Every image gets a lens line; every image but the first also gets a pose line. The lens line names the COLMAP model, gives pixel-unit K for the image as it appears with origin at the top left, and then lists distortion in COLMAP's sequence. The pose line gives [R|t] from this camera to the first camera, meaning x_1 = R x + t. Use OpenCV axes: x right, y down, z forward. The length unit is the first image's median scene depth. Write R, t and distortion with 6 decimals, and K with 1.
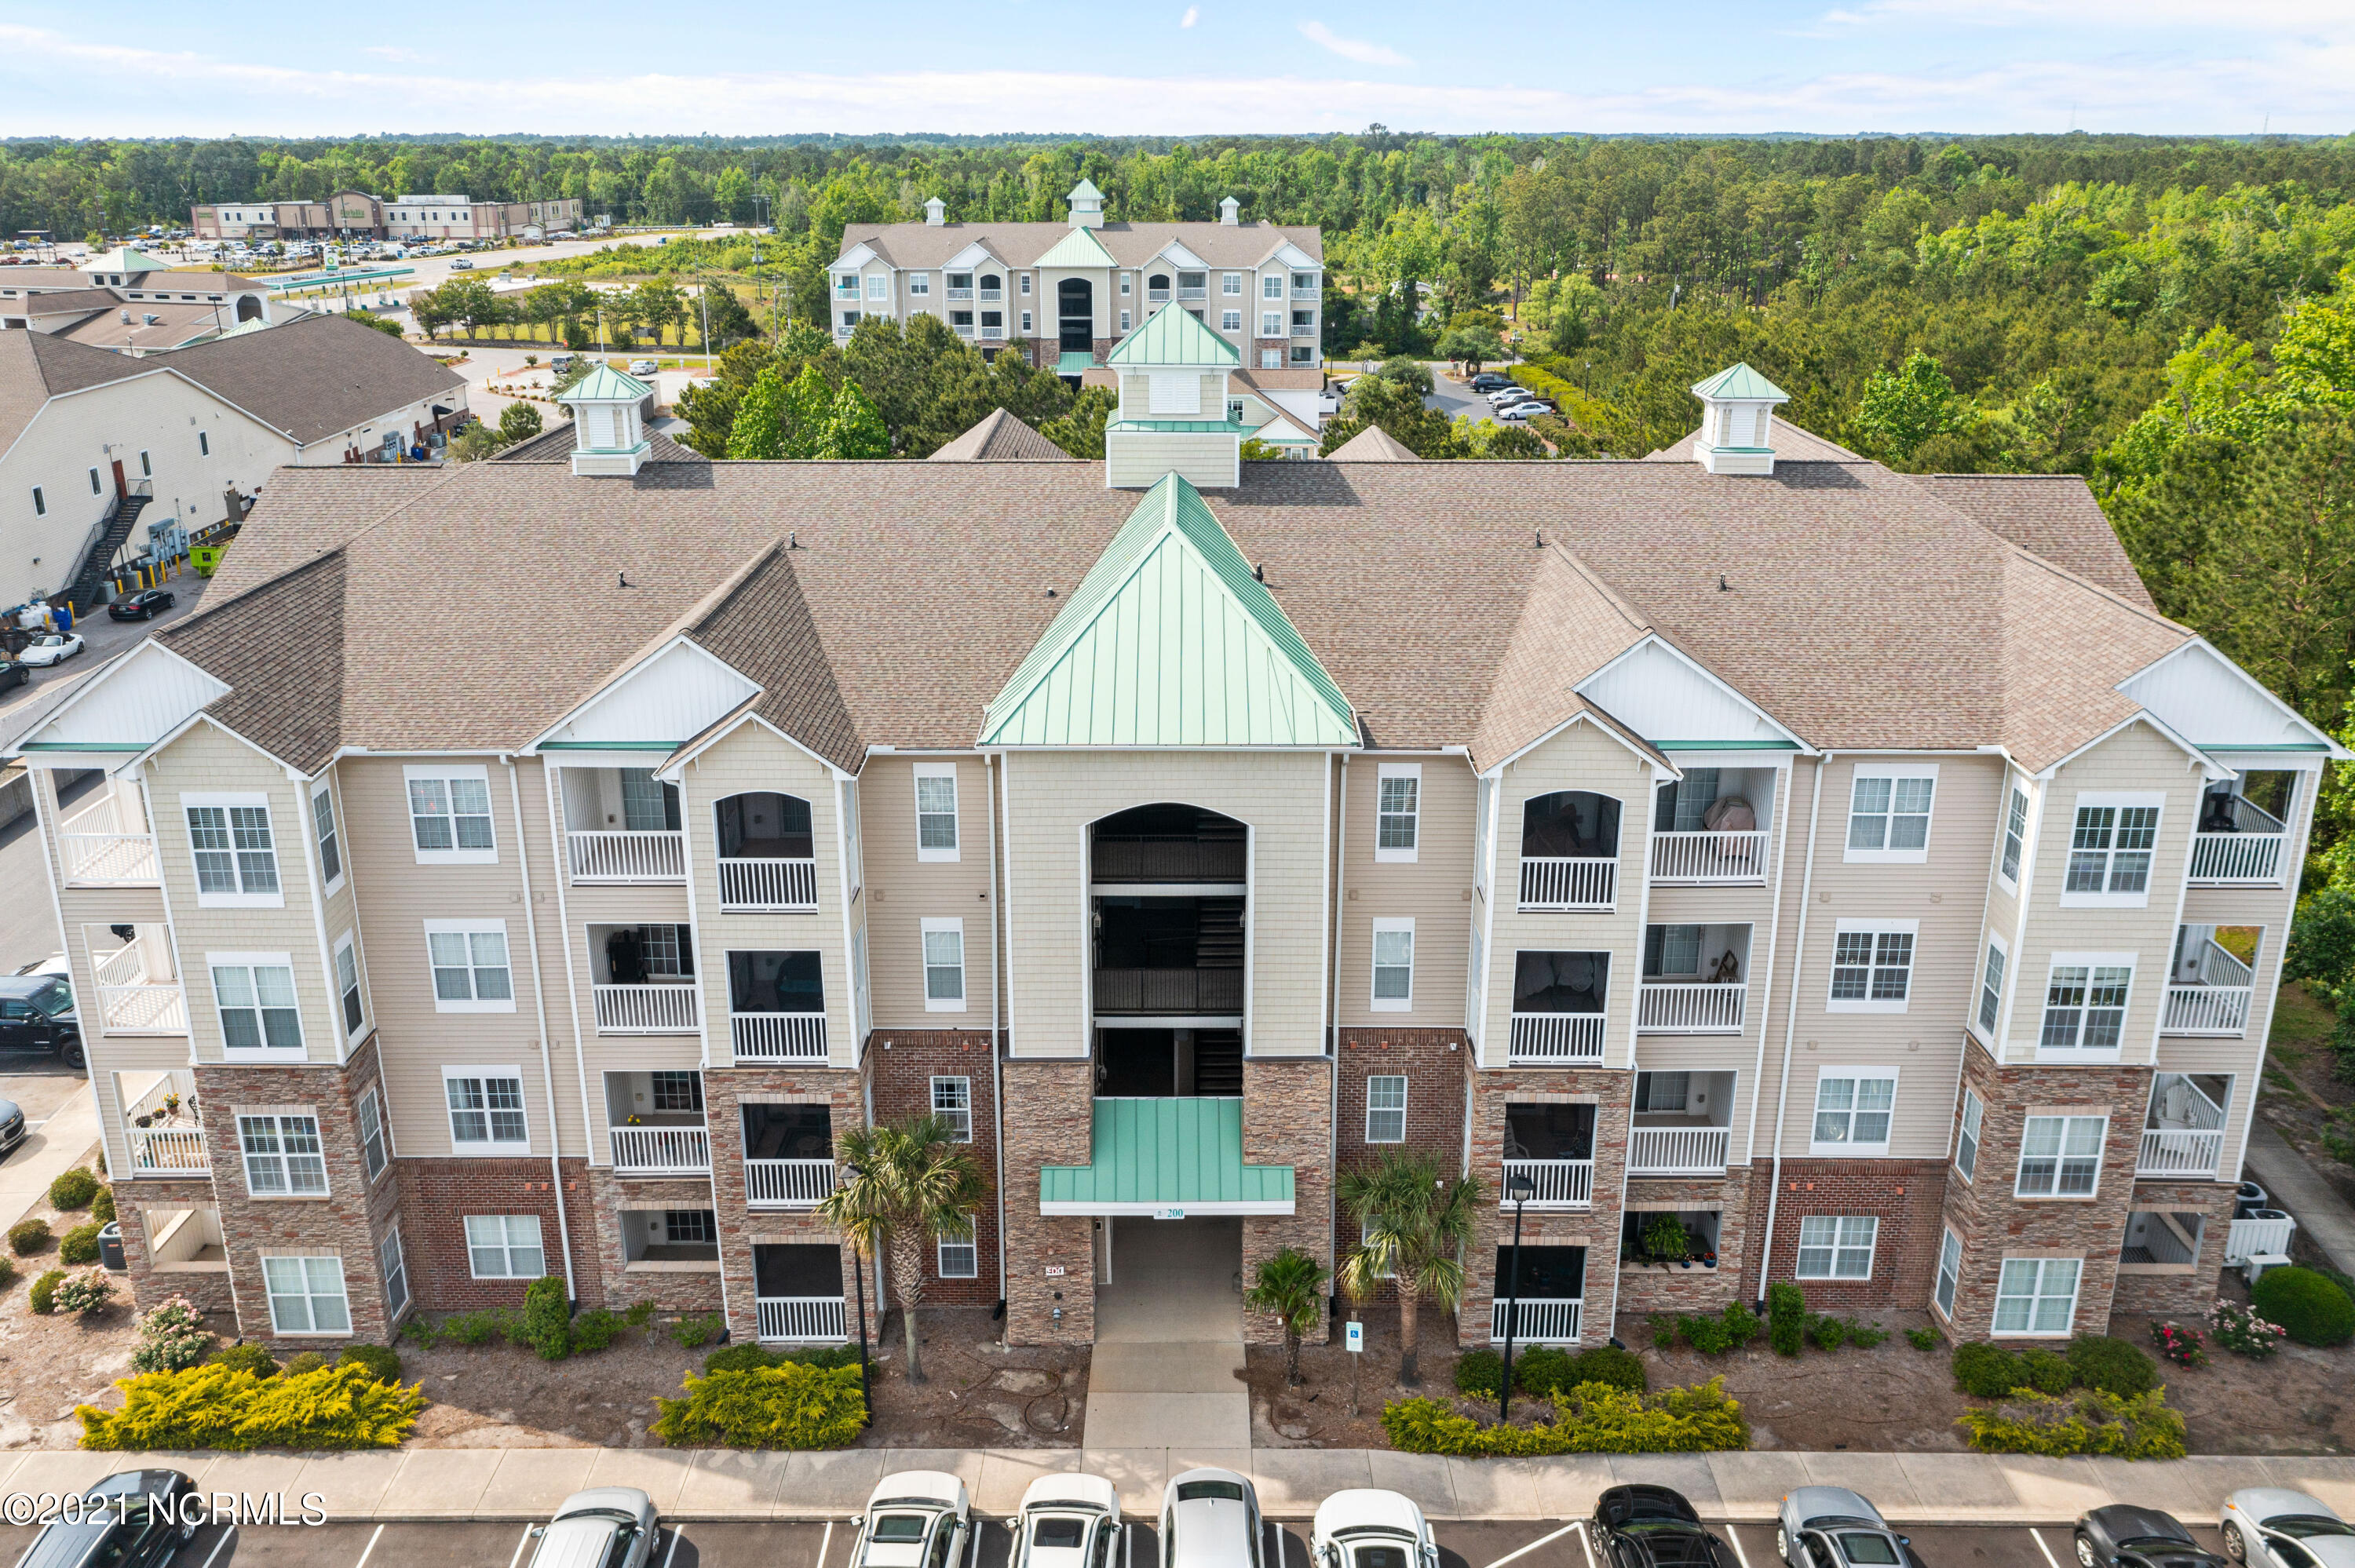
lens RADIAL K [[1976.6, 0, 1205.1], [0, 1976.6, 708.7], [0, 0, 1]] dist [0.000885, 0.005982]
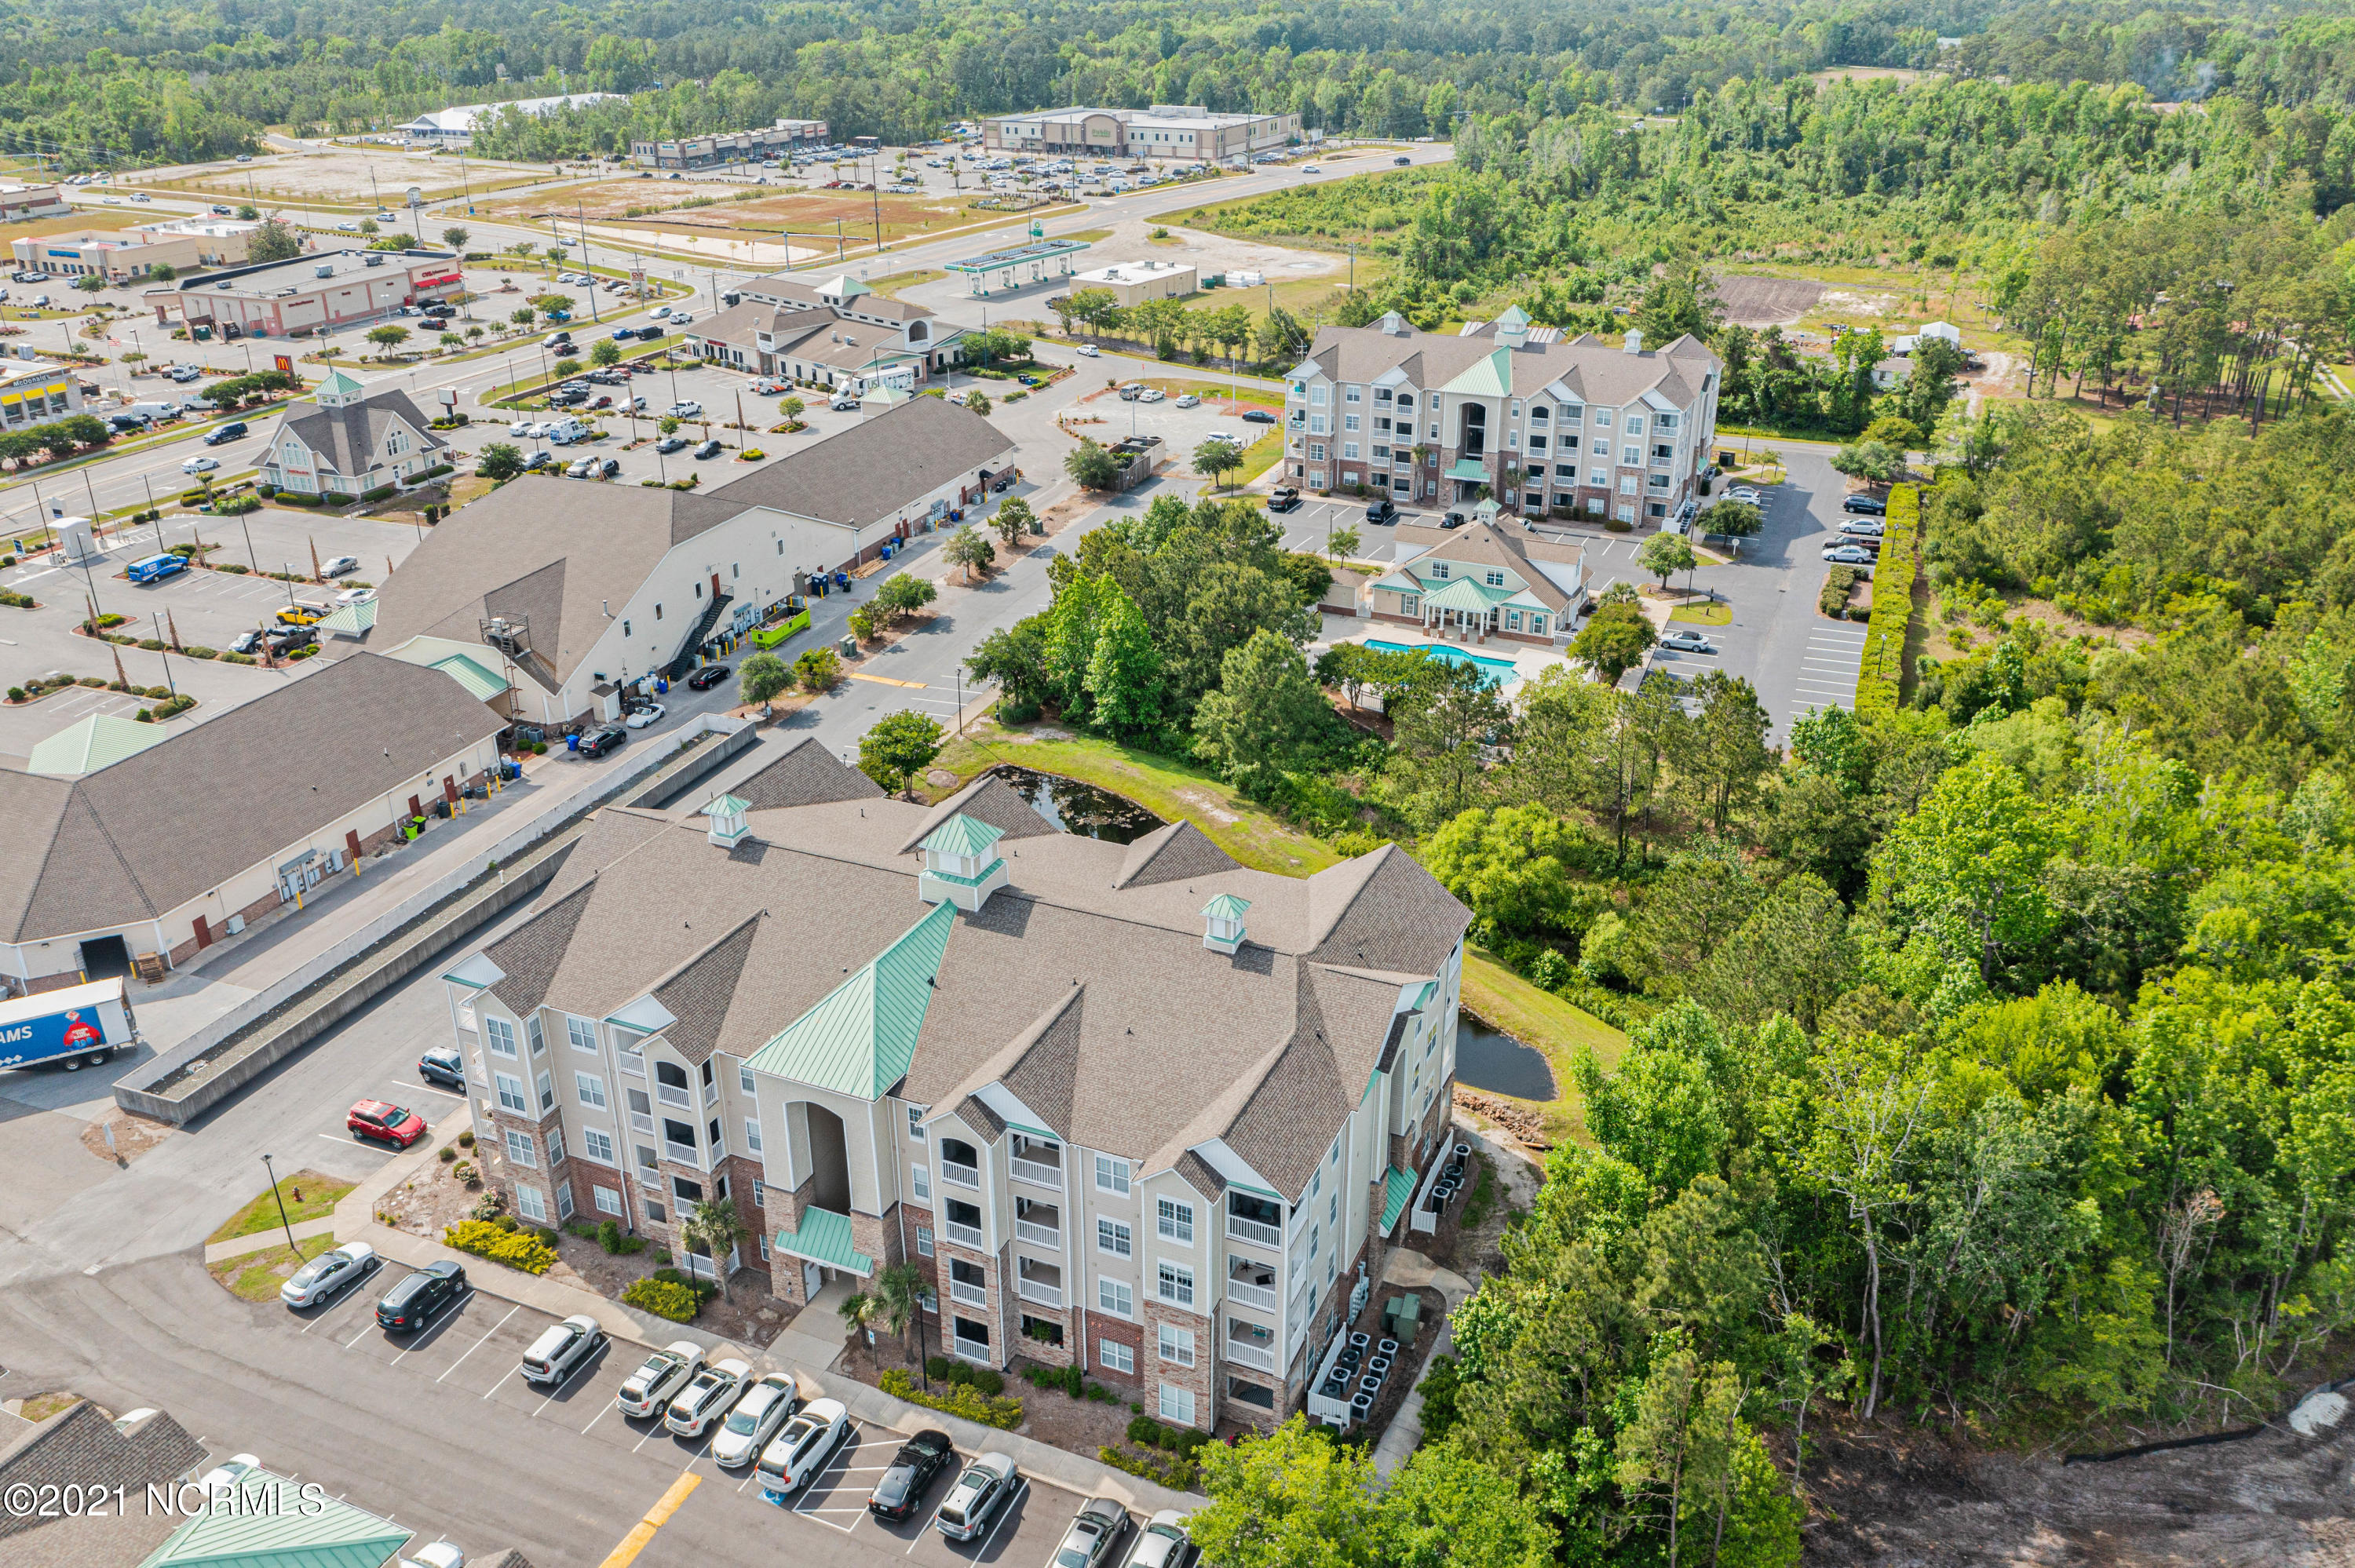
lens RADIAL K [[1976.6, 0, 1205.1], [0, 1976.6, 708.7], [0, 0, 1]] dist [0.000885, 0.005982]
pose [[0.918467, 0.155630, -0.363591, 1.070719], [-0.117289, 0.985149, 0.125397, -0.687145], [0.377707, -0.072527, 0.923080, -0.869602]]
